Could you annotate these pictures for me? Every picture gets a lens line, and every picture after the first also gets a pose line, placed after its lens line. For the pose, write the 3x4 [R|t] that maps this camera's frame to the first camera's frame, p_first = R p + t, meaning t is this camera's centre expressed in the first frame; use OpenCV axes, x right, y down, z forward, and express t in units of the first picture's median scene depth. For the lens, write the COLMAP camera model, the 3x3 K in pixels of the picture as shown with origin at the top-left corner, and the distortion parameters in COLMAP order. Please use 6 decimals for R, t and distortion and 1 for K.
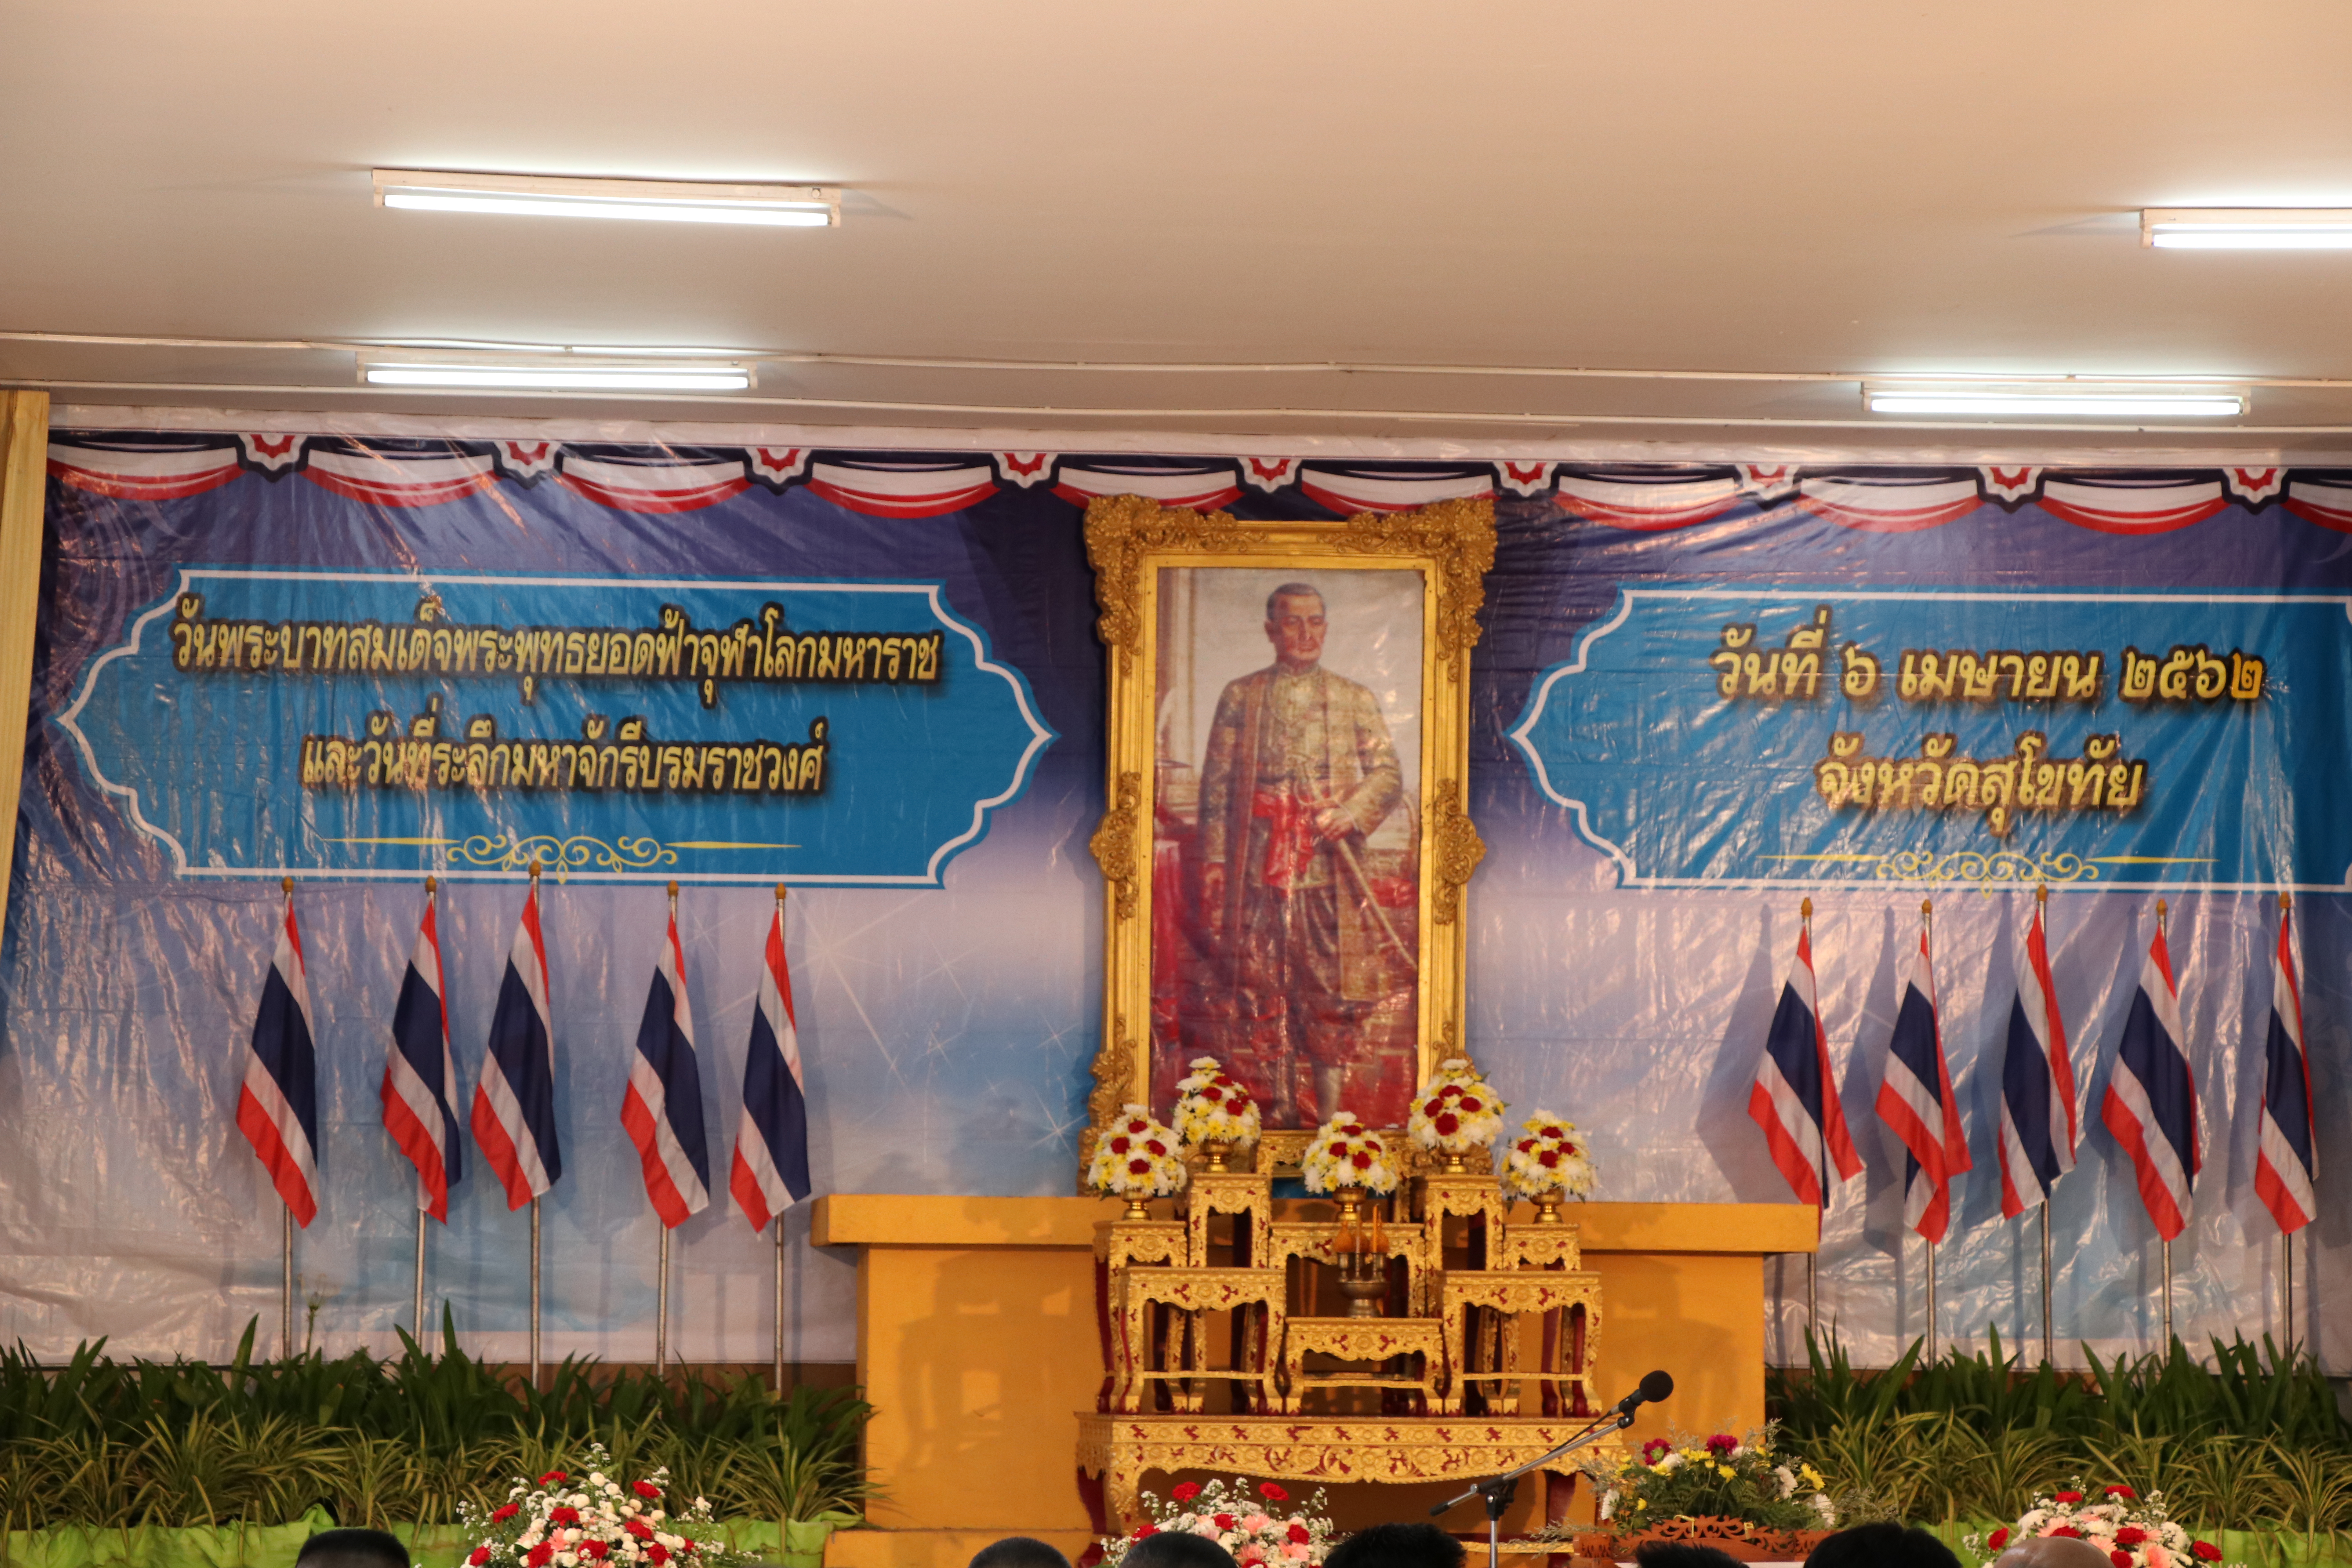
lens RADIAL K [[8450.6, 0, 1176.8], [0, 8450.6, 847.0], [0, 0, 1]] dist [0.869403, 3.481451]
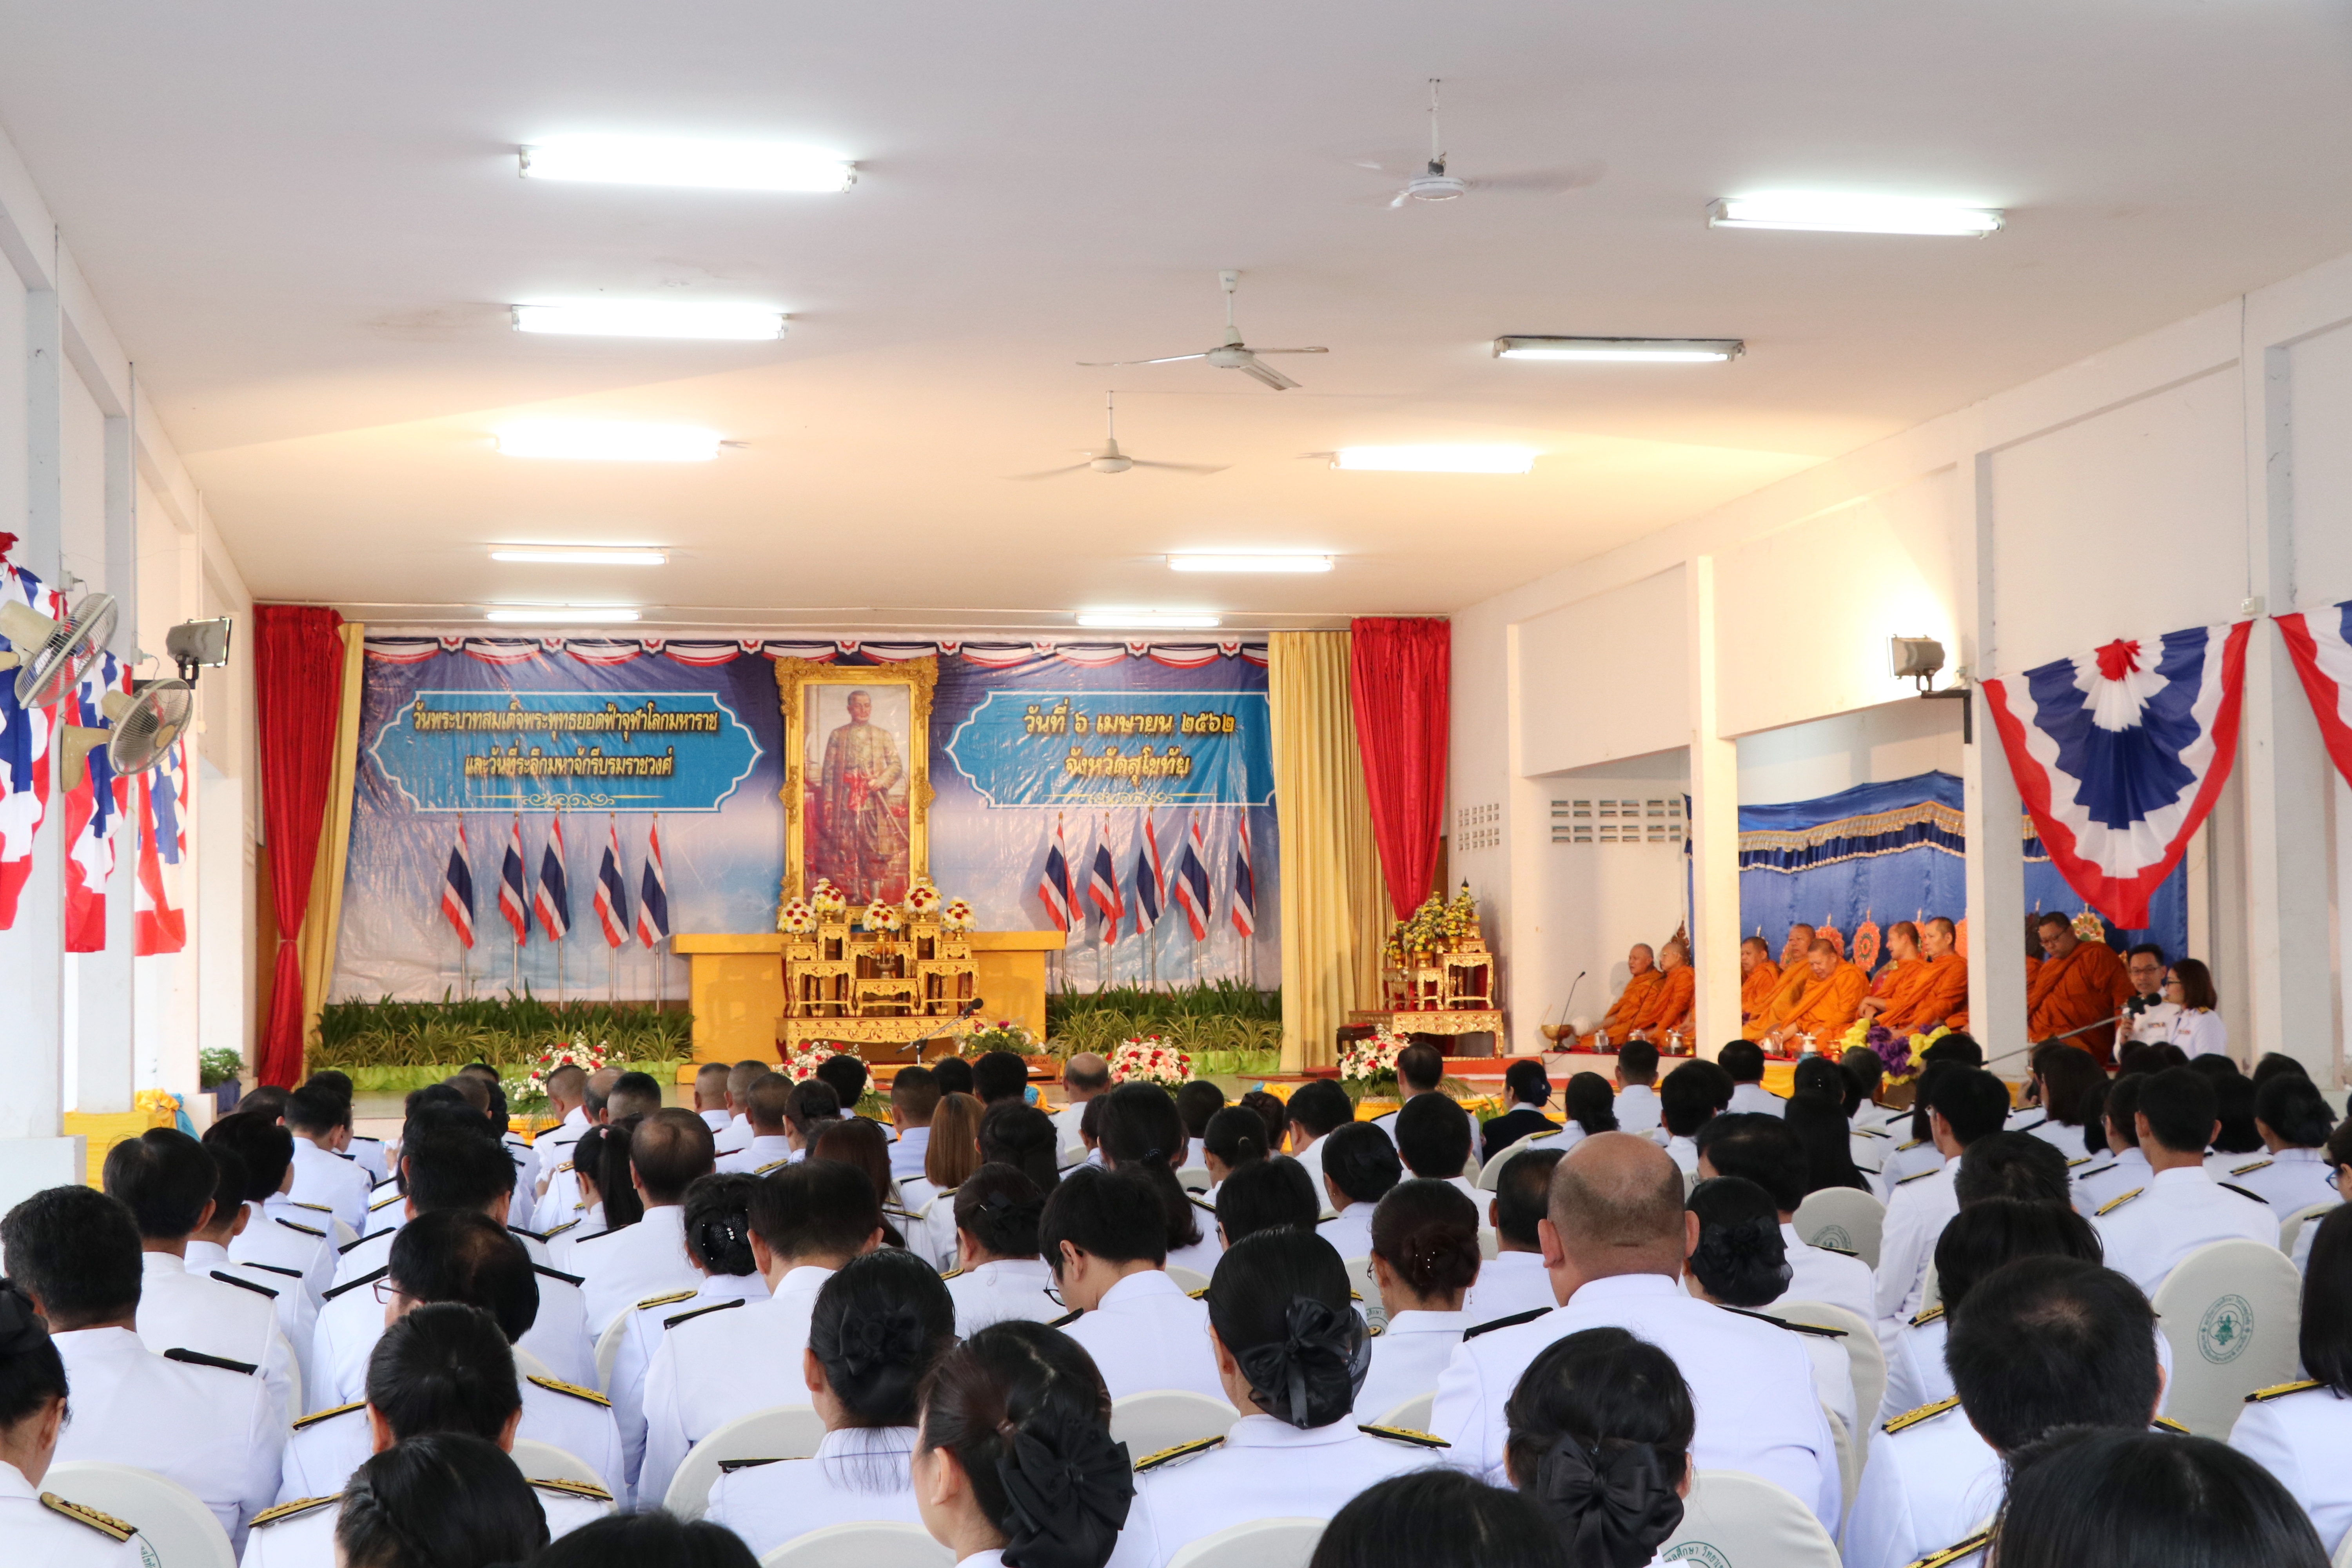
lens RADIAL K [[3811.7, 0, 1176.4], [0, 3811.7, 831.7], [0, 0, 1]] dist [0.130154, 0.032650]
pose [[0.996725, -0.014018, 0.079640, 0.017315], [0.012489, 0.999729, 0.019663, -0.010205], [-0.079894, -0.018604, 0.996630, -0.151089]]
